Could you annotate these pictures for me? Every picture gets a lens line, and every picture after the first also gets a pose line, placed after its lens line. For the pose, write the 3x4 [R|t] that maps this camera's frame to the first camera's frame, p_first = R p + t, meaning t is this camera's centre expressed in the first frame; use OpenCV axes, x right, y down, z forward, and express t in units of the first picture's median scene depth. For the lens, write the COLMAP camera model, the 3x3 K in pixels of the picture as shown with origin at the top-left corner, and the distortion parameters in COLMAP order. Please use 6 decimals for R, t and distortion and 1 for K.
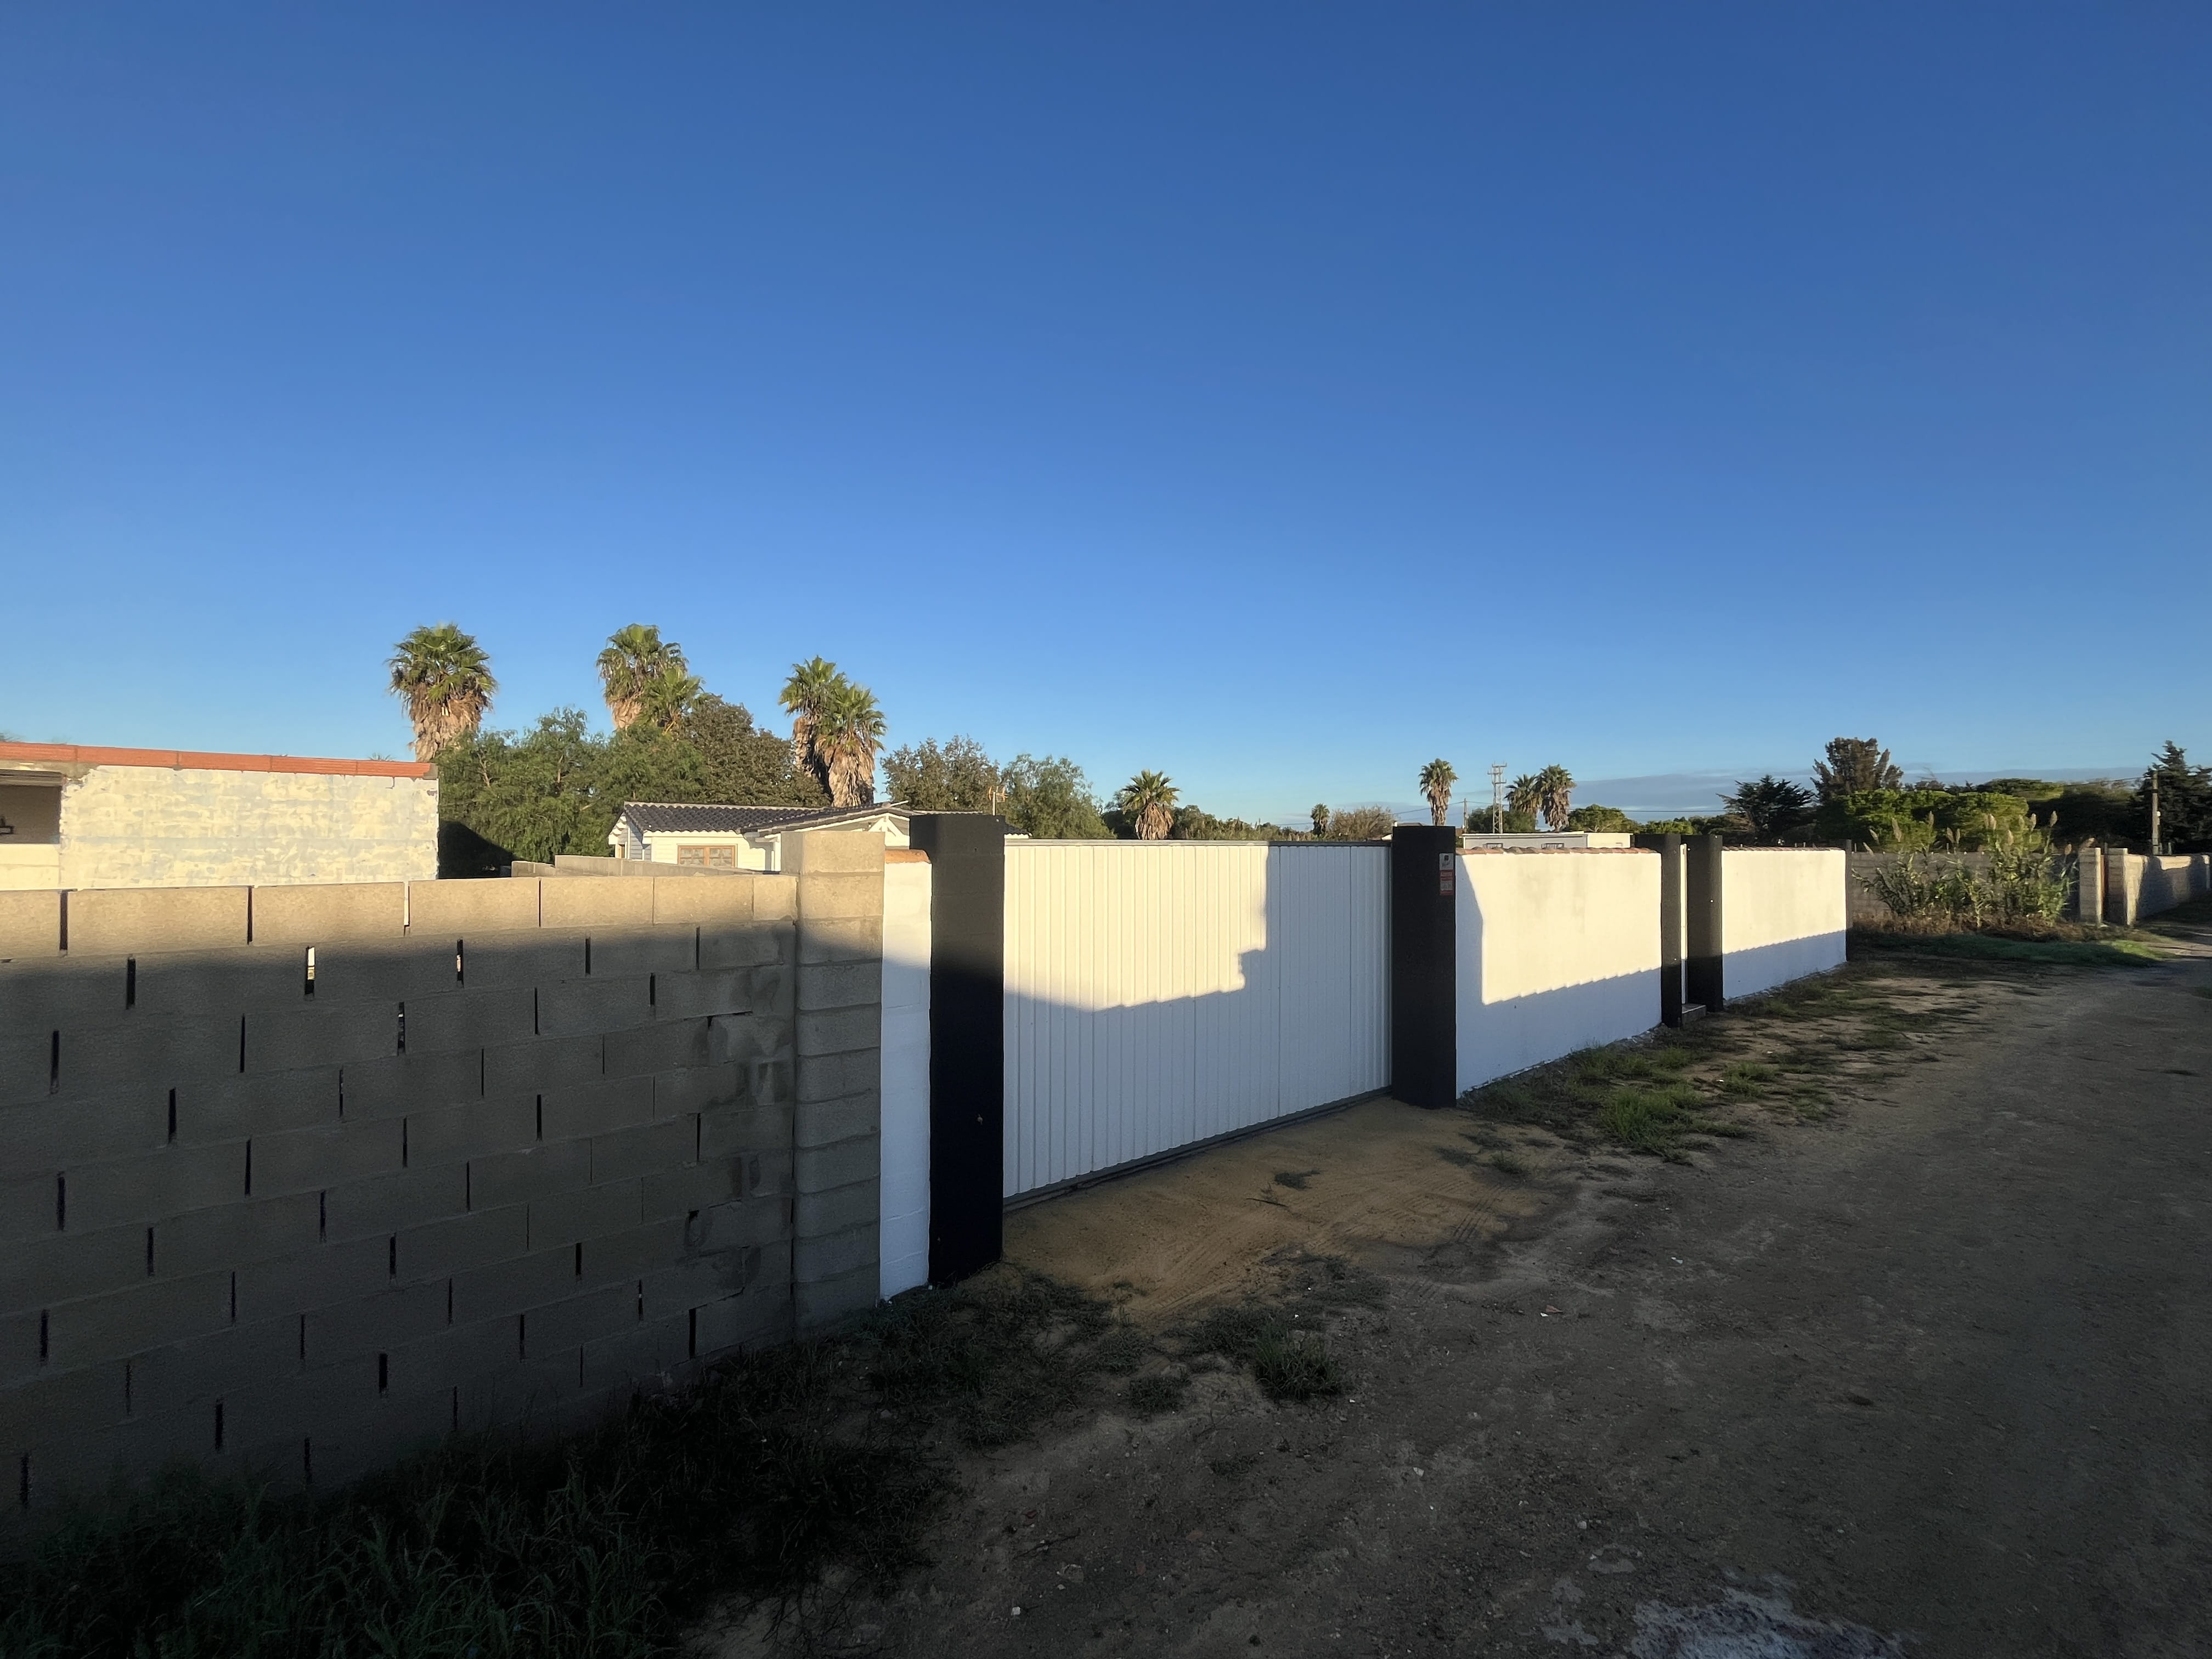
lens RADIAL K [[893.4, 0, 1106.0], [0, 893.4, 829.5], [0, 0, 1]] dist [-0.001575, -0.000933]
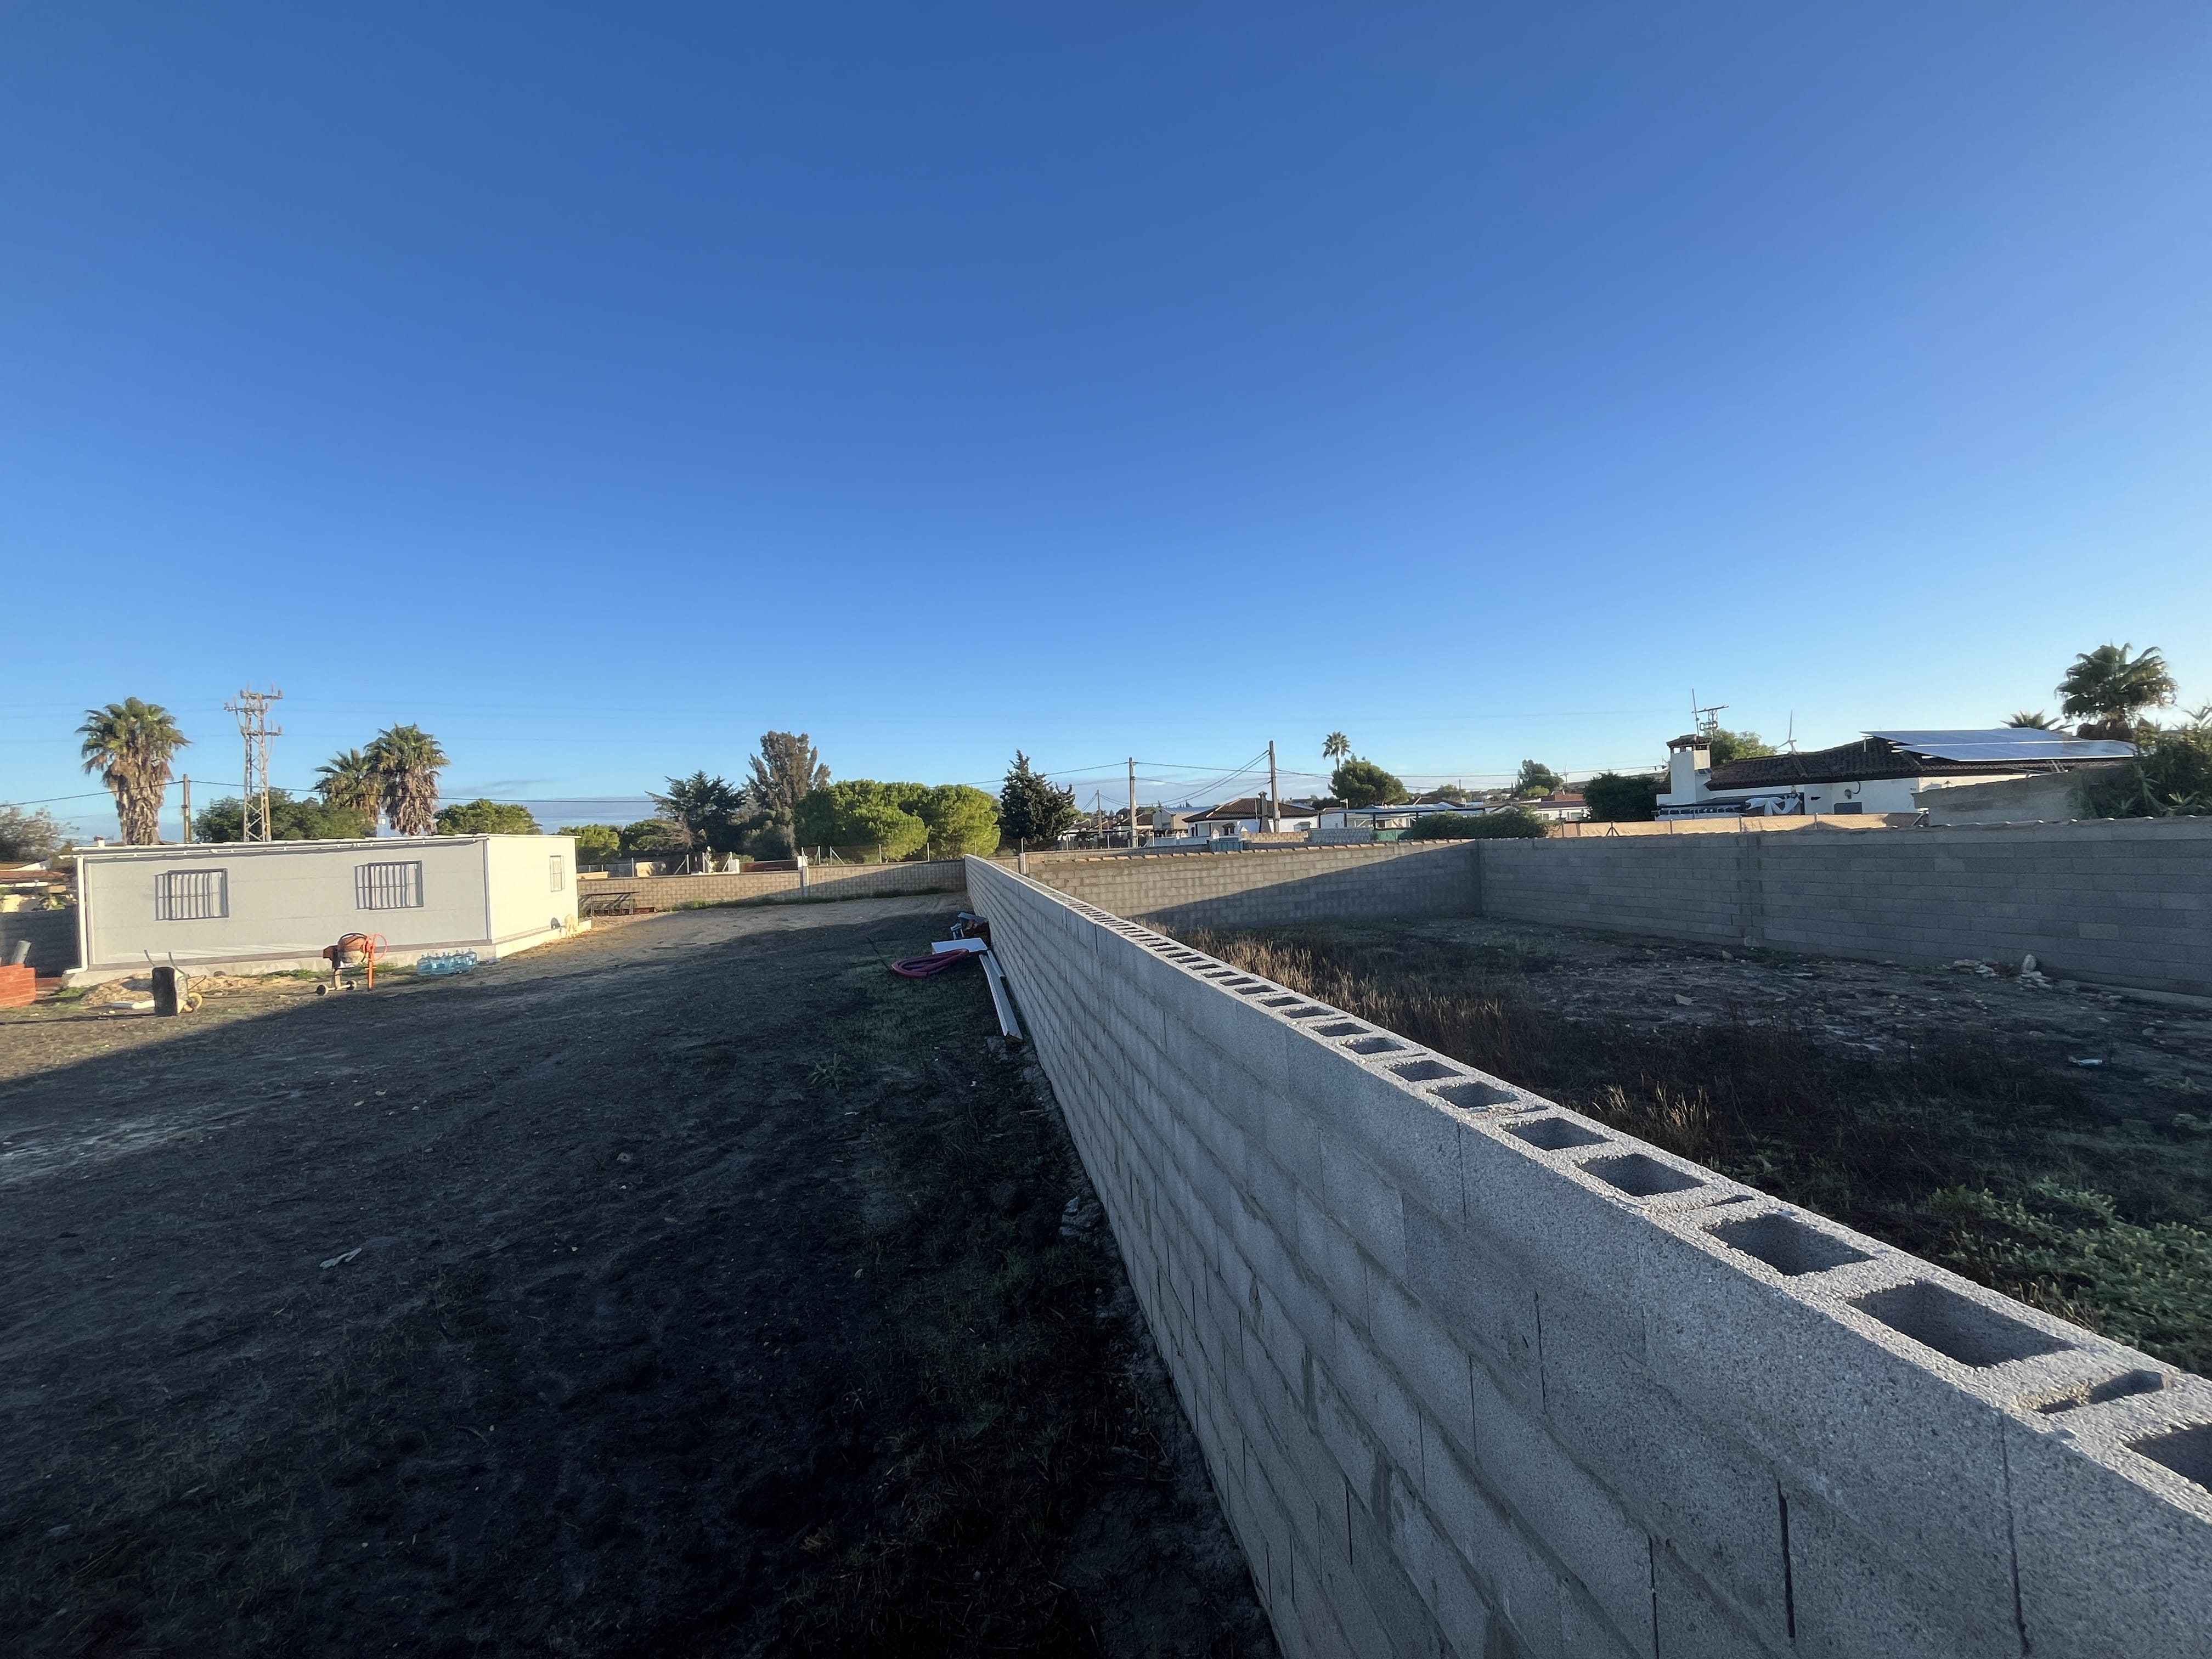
lens RADIAL K [[893.4, 0, 1106.0], [0, 893.4, 829.5], [0, 0, 1]] dist [-0.001575, -0.000933]
pose [[0.435857, -0.009945, 0.899961, 0.378231], [0.026928, 0.999635, -0.001995, 0.013656], [-0.899613, 0.025104, 0.435966, 0.725157]]
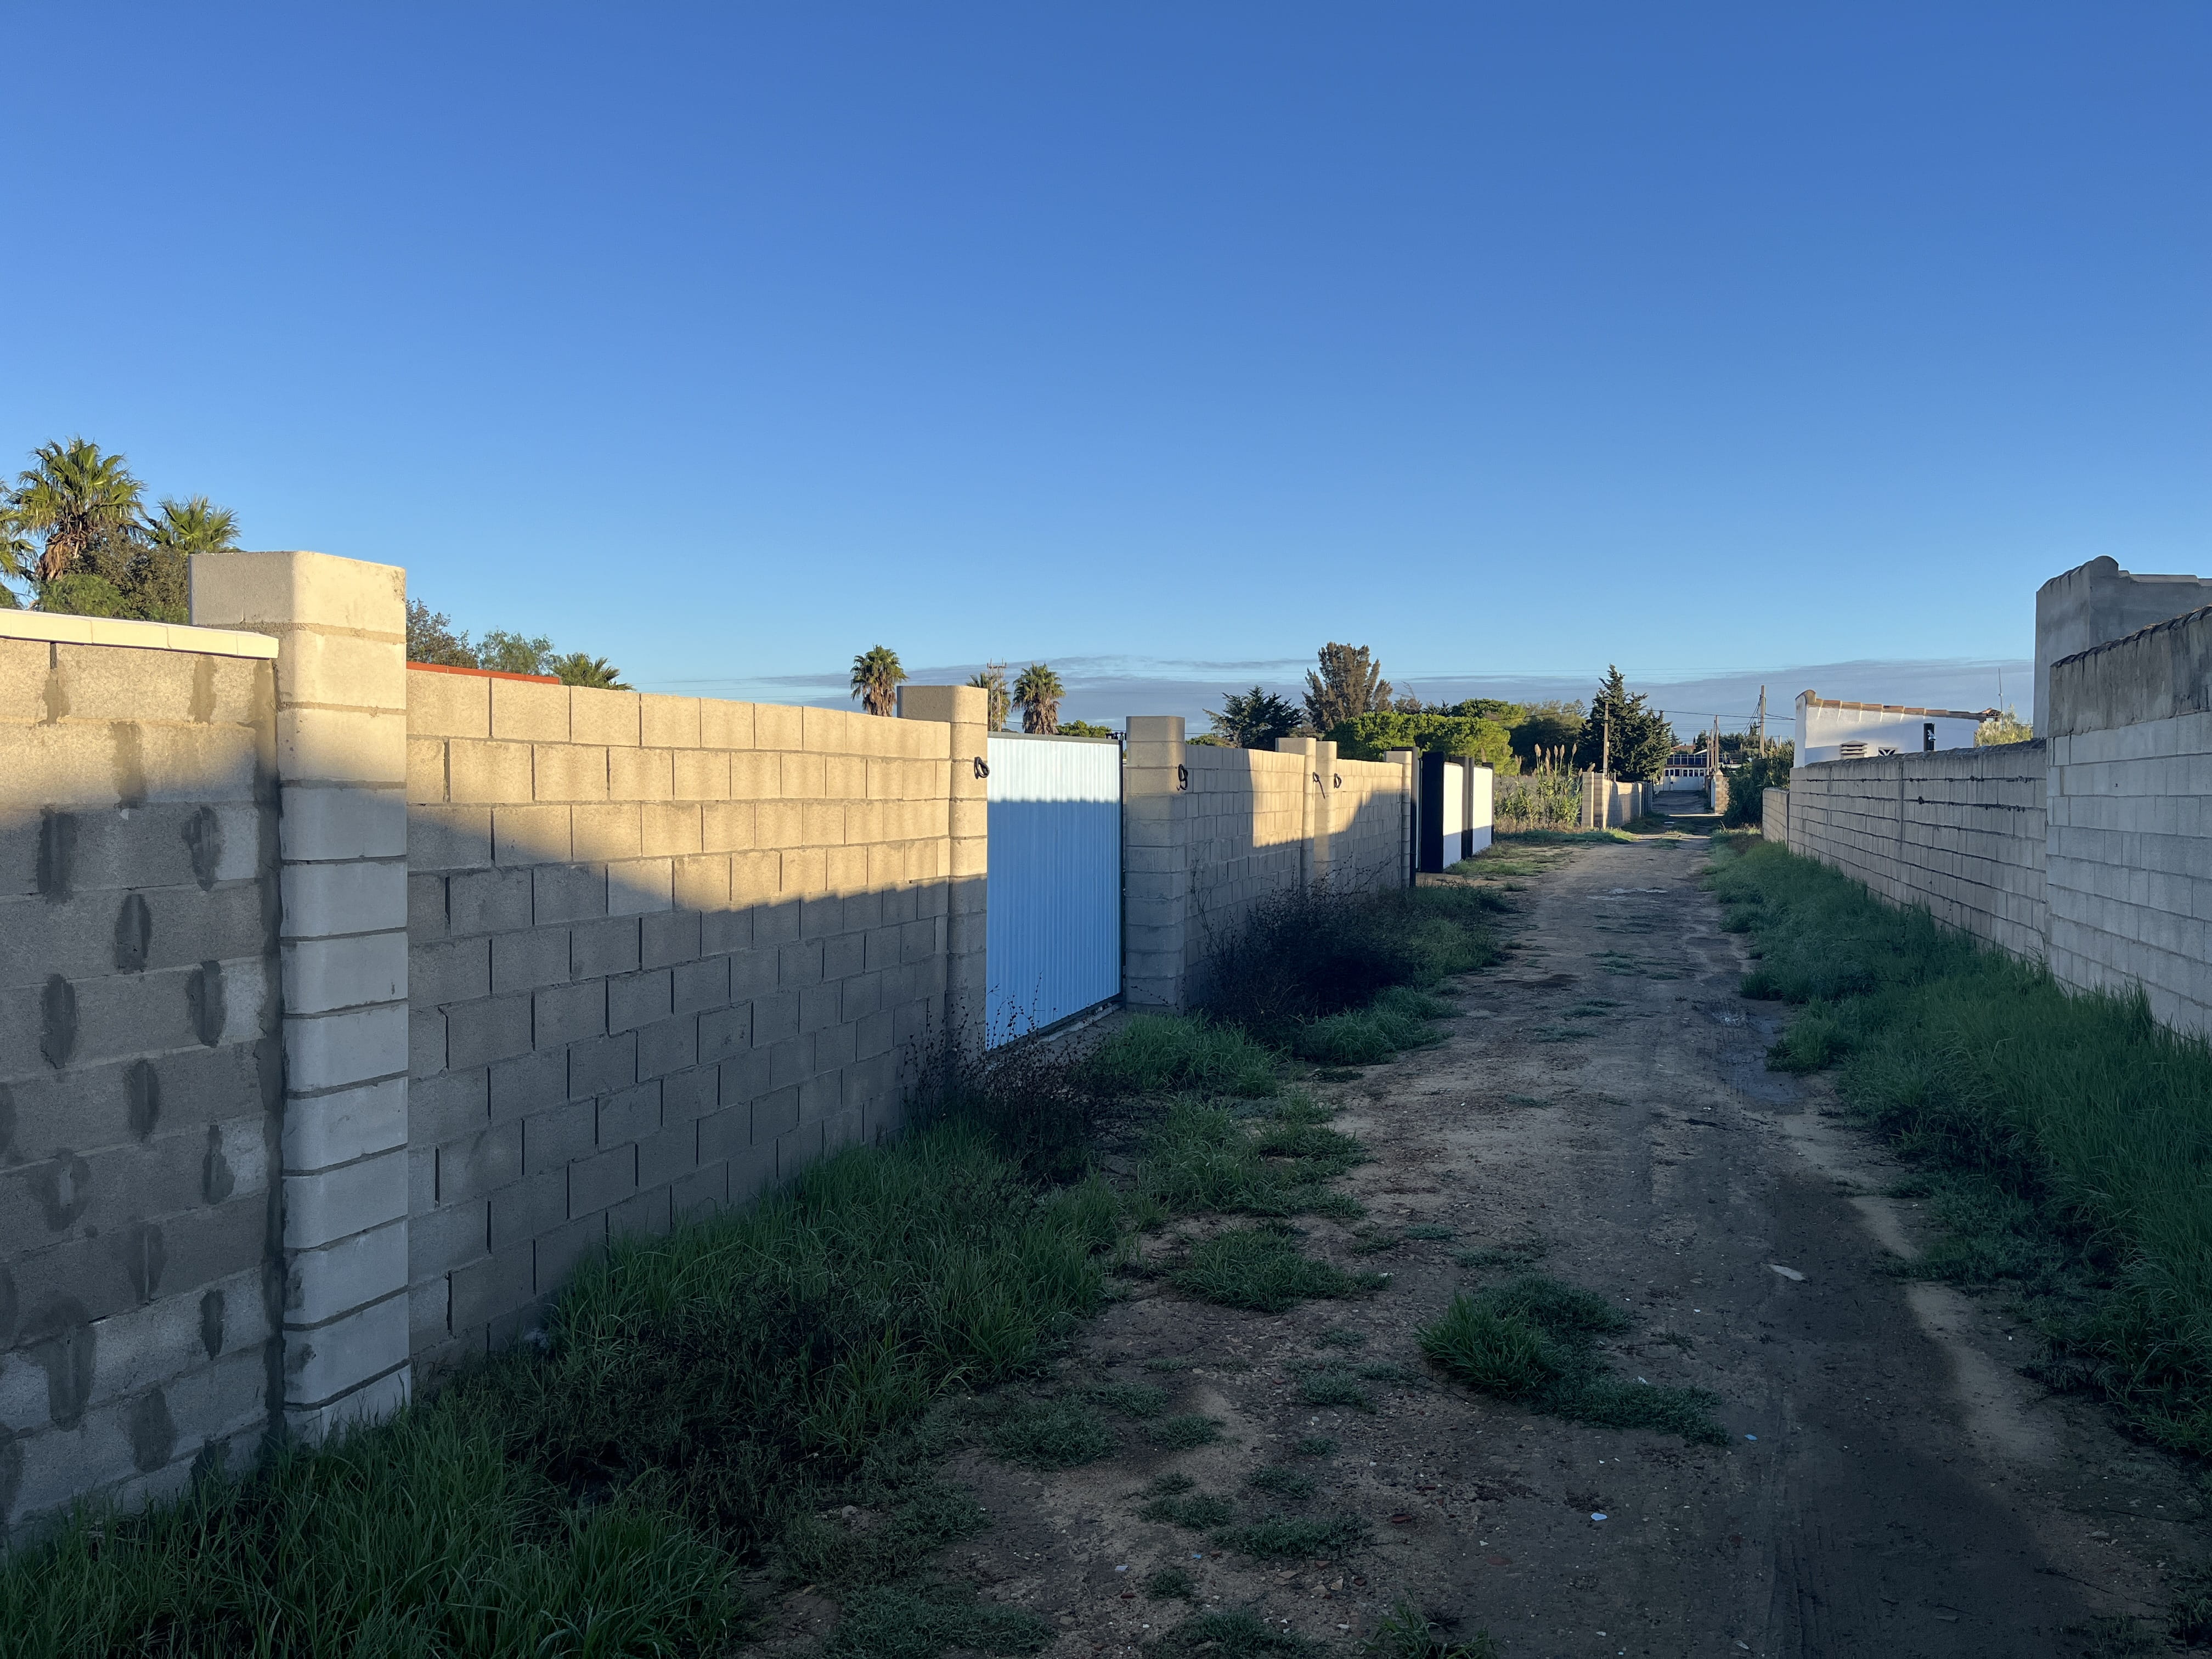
lens RADIAL K [[1659.4, 0, 1120.2], [0, 1659.4, 862.1], [0, 0, 1]] dist [0.100973, -0.158229]
pose [[0.826904, -0.025703, 0.561756, -0.410544], [-0.011766, 0.997945, 0.062980, 0.003460], [-0.562221, -0.058688, 0.824902, -0.312781]]
